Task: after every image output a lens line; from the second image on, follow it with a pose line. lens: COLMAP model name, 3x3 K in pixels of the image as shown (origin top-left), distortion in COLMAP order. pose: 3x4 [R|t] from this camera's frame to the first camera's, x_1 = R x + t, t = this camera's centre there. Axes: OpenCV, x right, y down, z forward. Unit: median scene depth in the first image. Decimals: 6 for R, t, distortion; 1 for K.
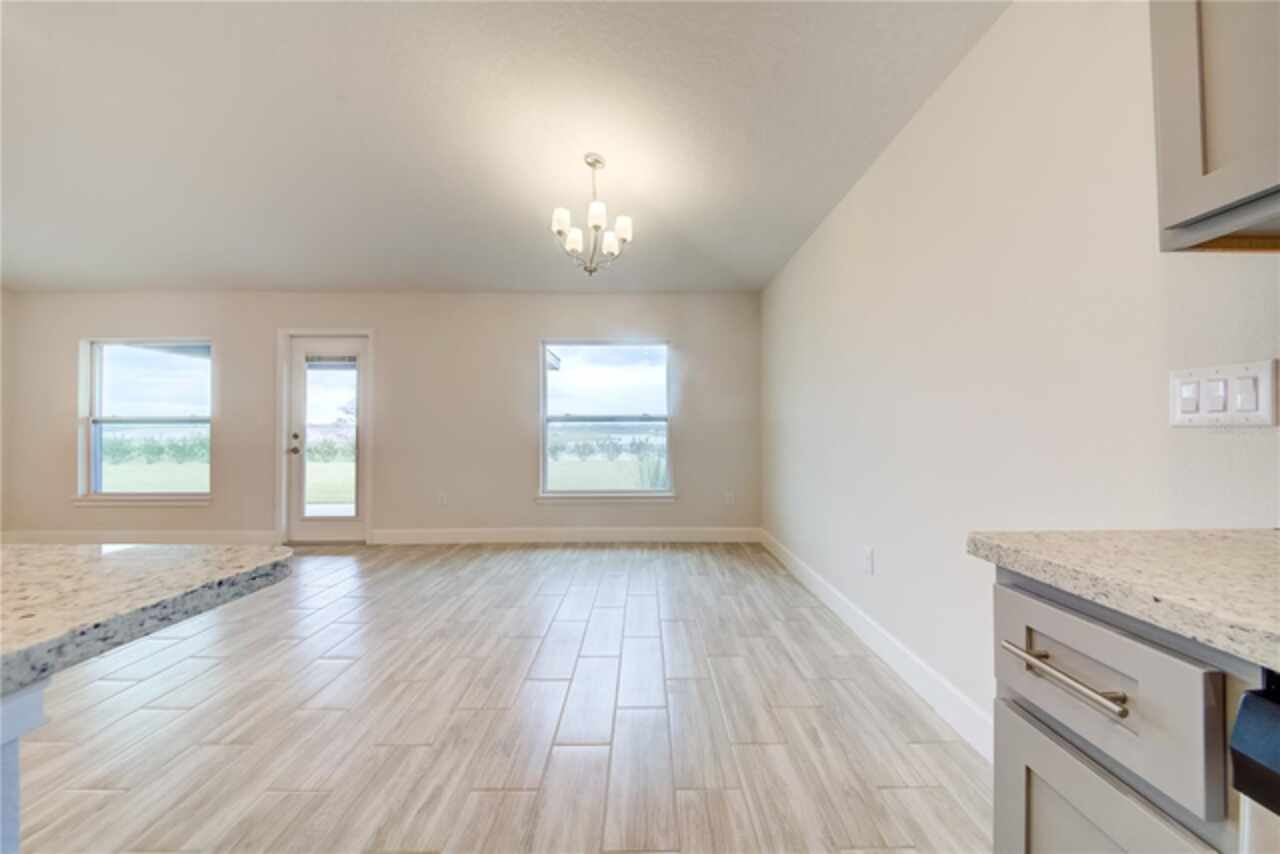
lens RADIAL K [[449.4, 0, 640.0], [0, 449.4, 427.0], [0, 0, 1]] dist [-0.000295, -0.000067]
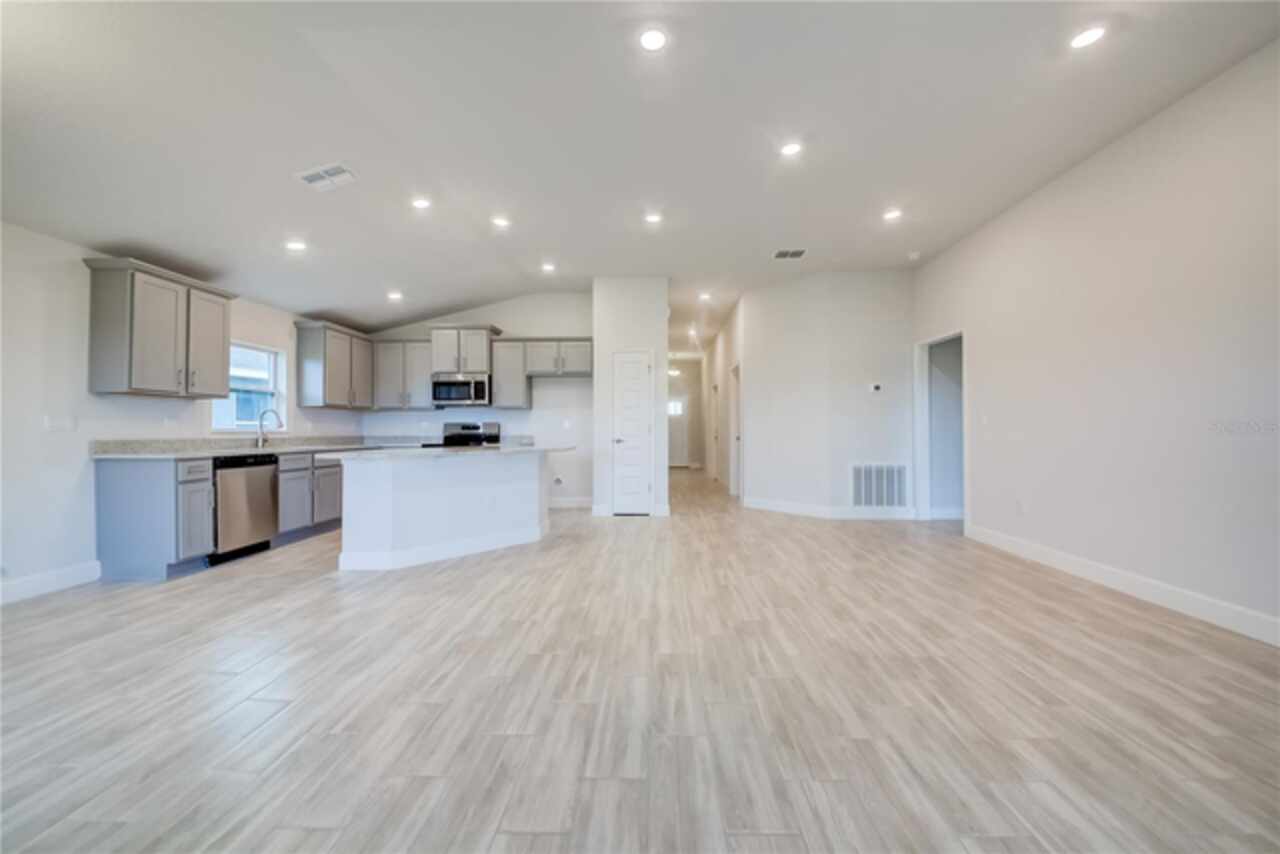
lens RADIAL K [[466.6, 0, 642.5], [0, 466.6, 418.2], [0, 0, 1]] dist [-0.001303, -0.000282]
pose [[-0.999950, 0.004482, 0.008906, -0.672676], [0.004235, 0.999610, -0.027596, -0.002293], [-0.009026, -0.027557, -0.999579, 0.918671]]
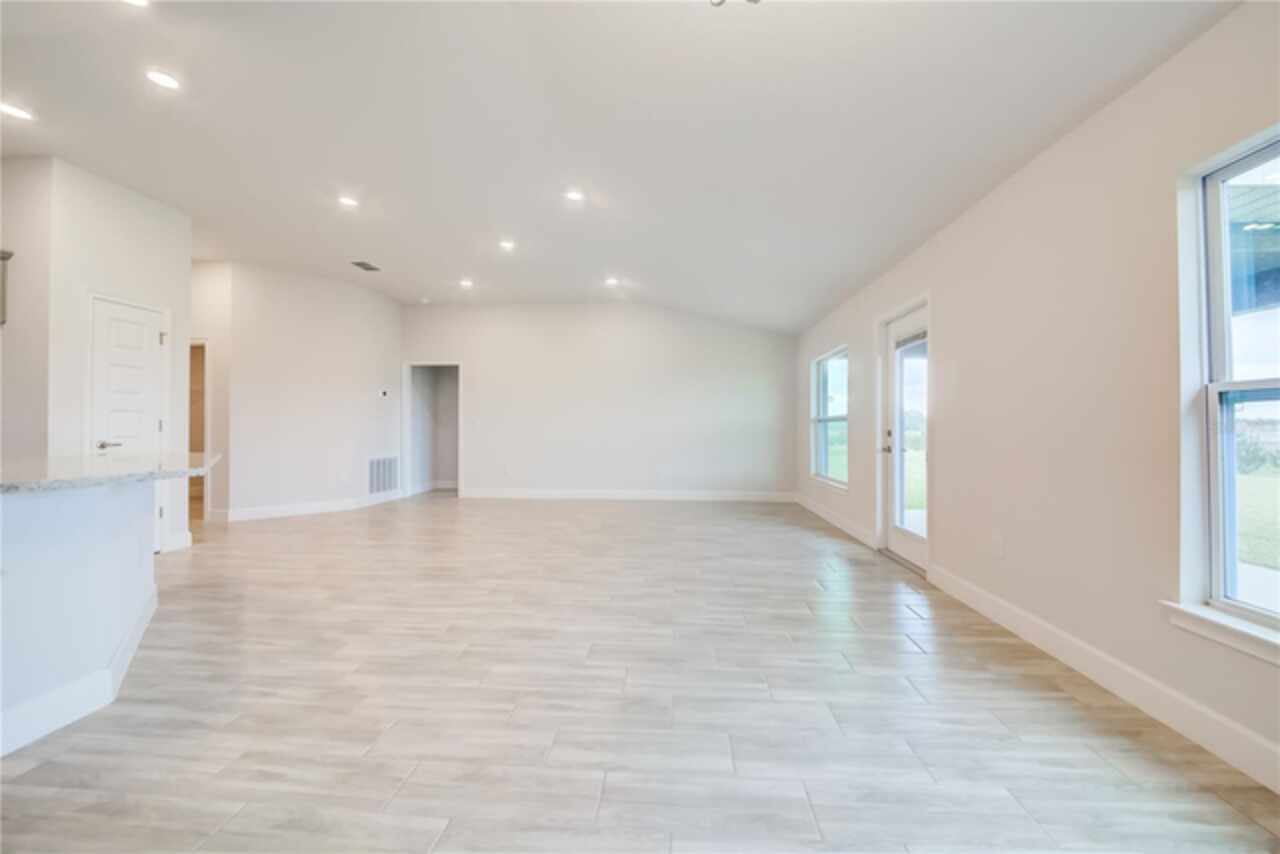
lens RADIAL K [[449.4, 0, 640.0], [0, 449.4, 427.0], [0, 0, 1]] dist [-0.000295, -0.000067]
pose [[-0.062982, -0.003061, -0.998010, 0.157102], [0.010161, 0.999942, -0.003709, 0.006265], [0.997963, -0.010374, -0.062947, 0.570853]]
